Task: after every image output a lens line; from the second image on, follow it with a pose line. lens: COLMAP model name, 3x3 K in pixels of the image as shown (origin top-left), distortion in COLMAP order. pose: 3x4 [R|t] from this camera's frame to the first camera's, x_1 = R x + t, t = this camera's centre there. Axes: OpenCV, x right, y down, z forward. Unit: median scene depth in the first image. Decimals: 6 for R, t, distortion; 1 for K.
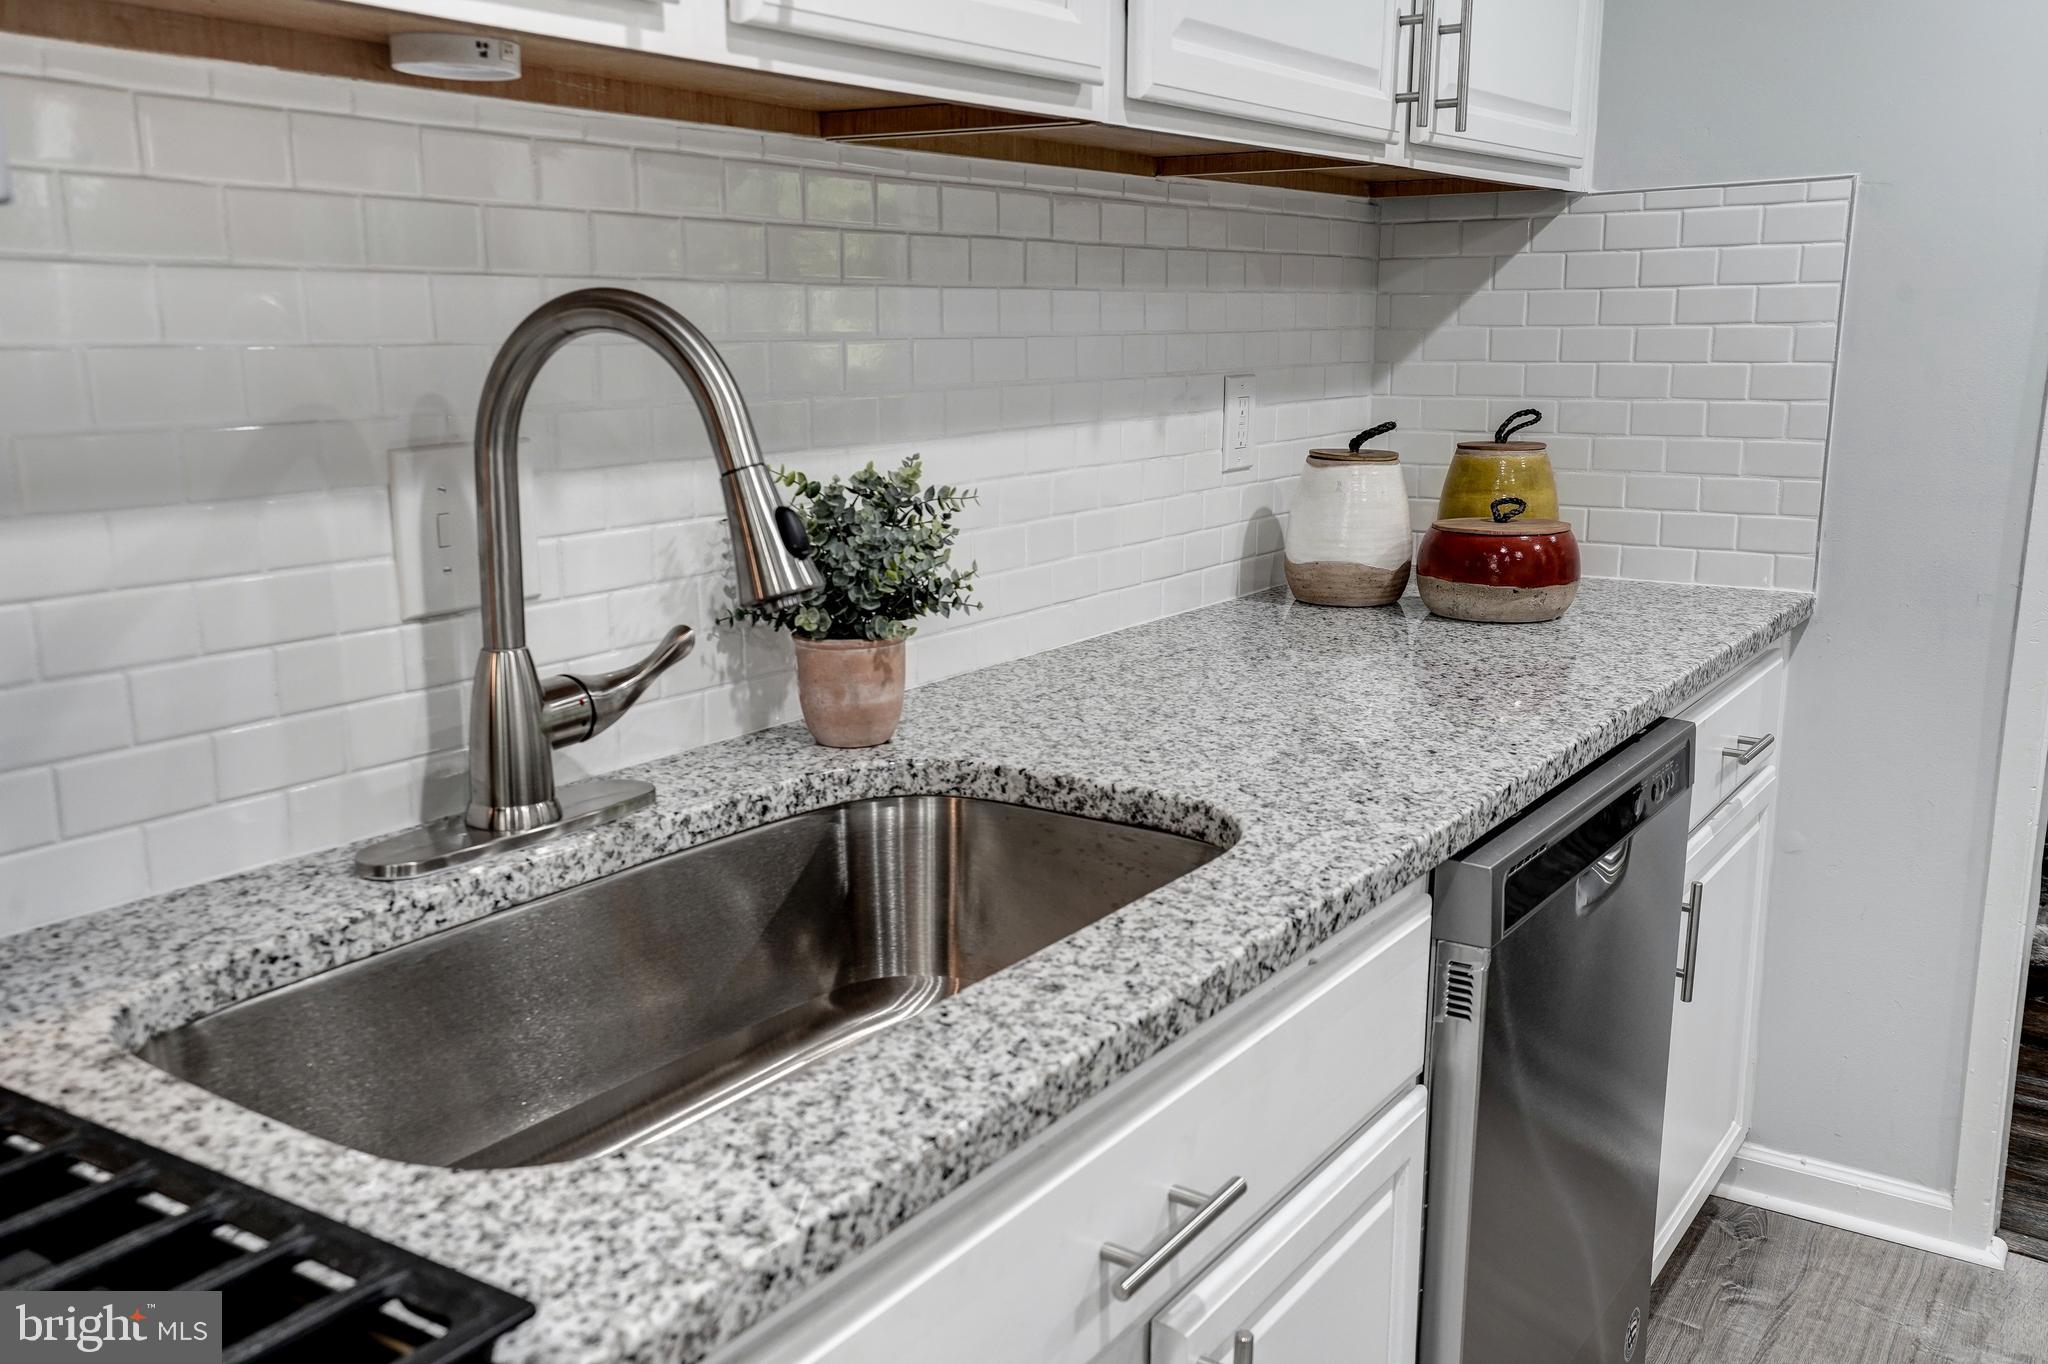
lens RADIAL K [[1696.0, 0, 1024.0], [0, 1696.0, 682.0], [0, 0, 1]] dist [-0.011768, 0.075552]
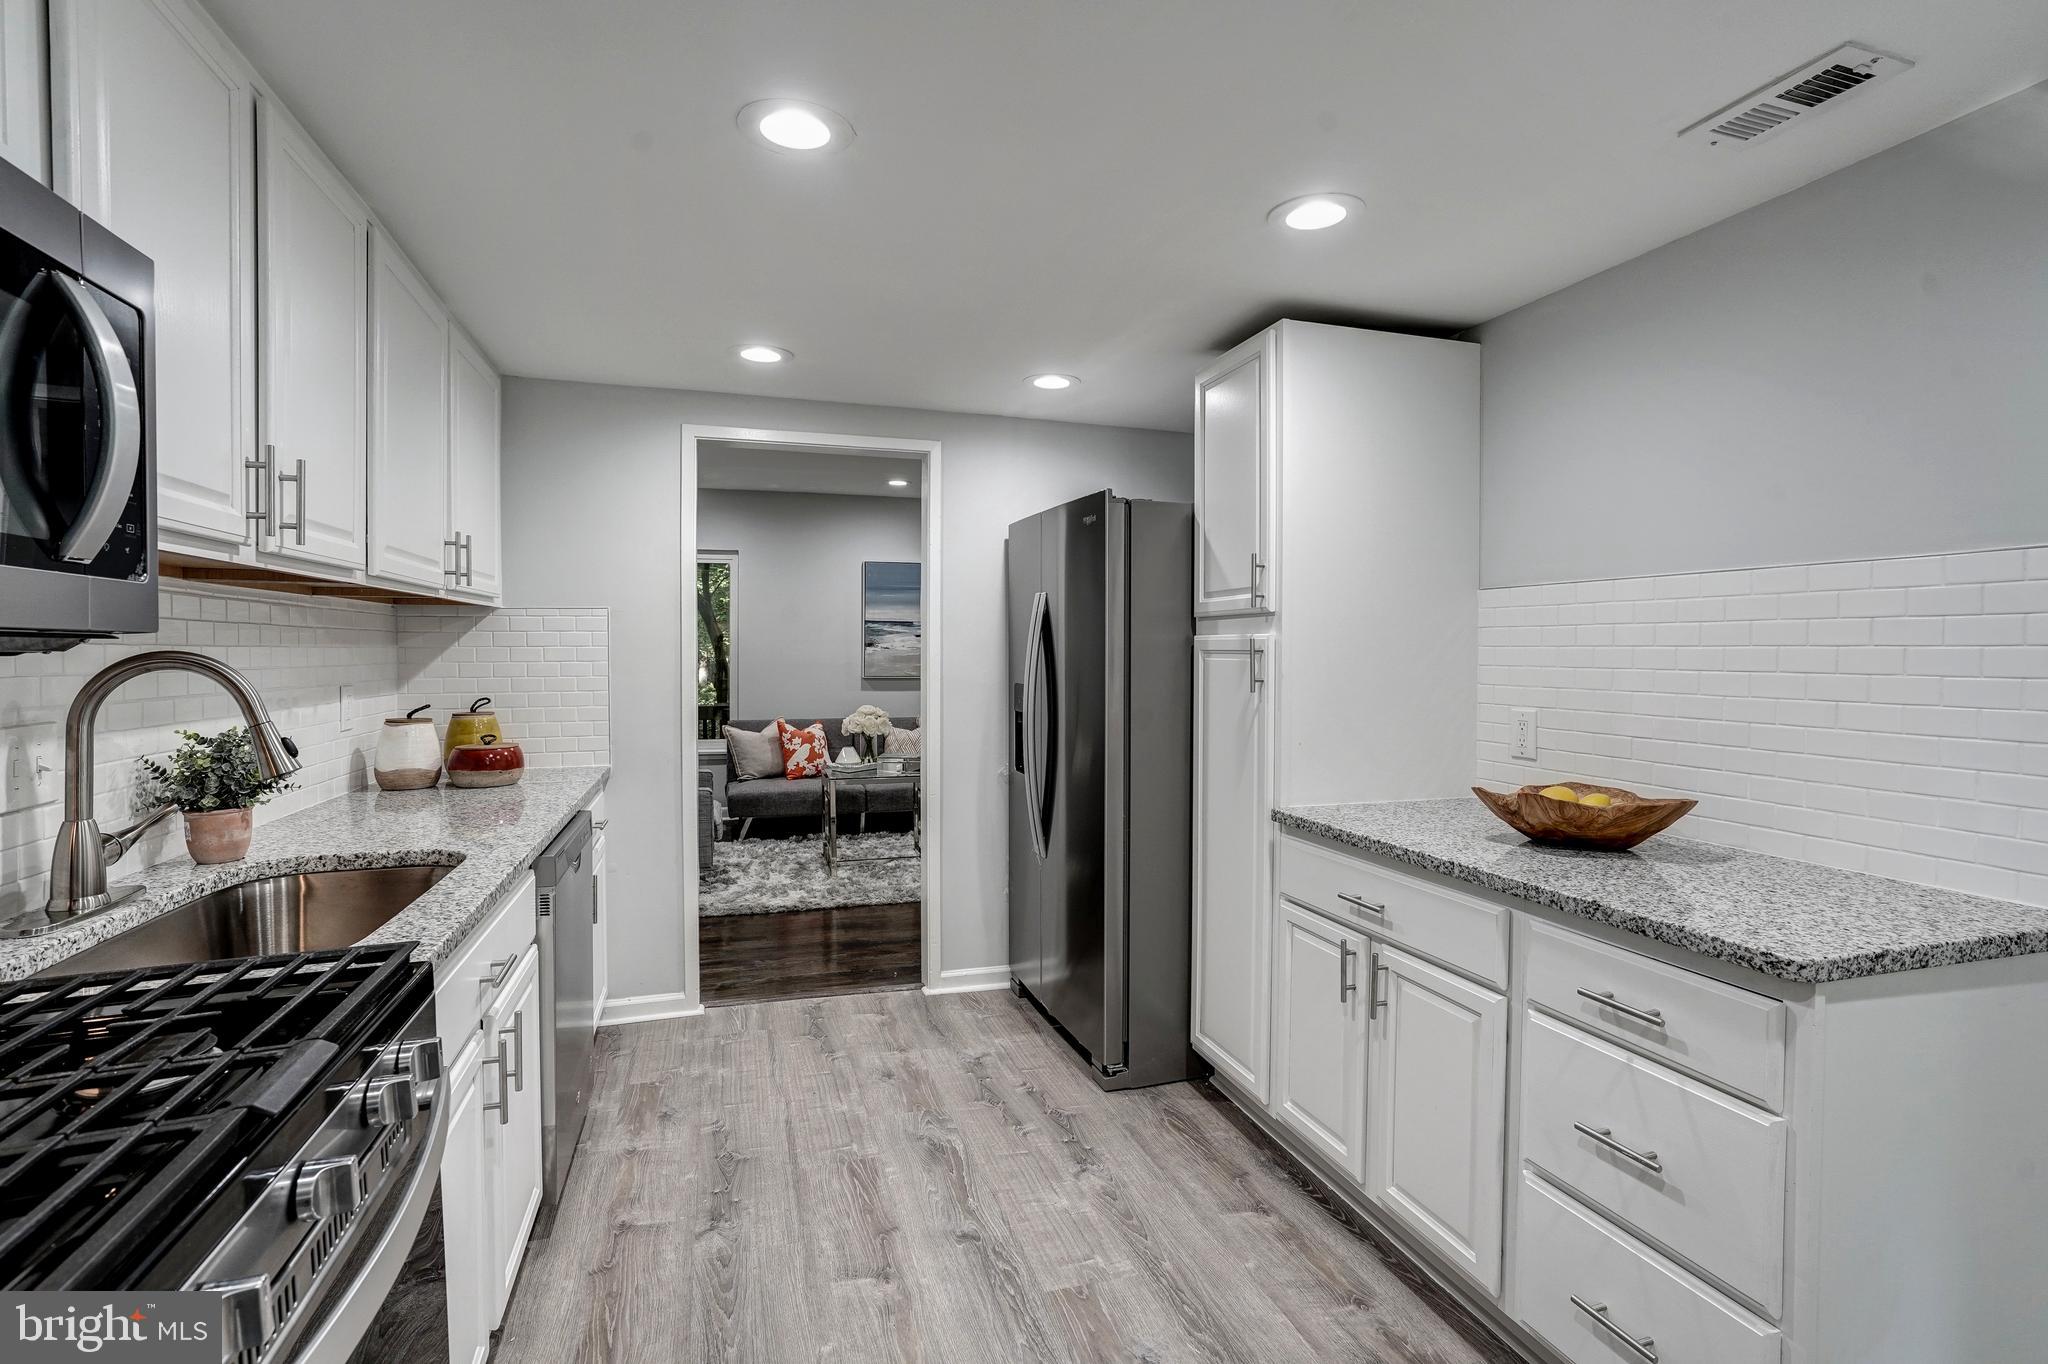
lens RADIAL K [[1001.4, 0, 1024.0], [0, 1001.4, 682.0], [0, 0, 1]] dist [-0.064437, 0.034167]
pose [[0.602503, -0.015561, 0.797965, -0.405269], [0.157985, 0.982352, -0.100130, 0.084019], [-0.782324, 0.186395, 0.594328, -0.461081]]
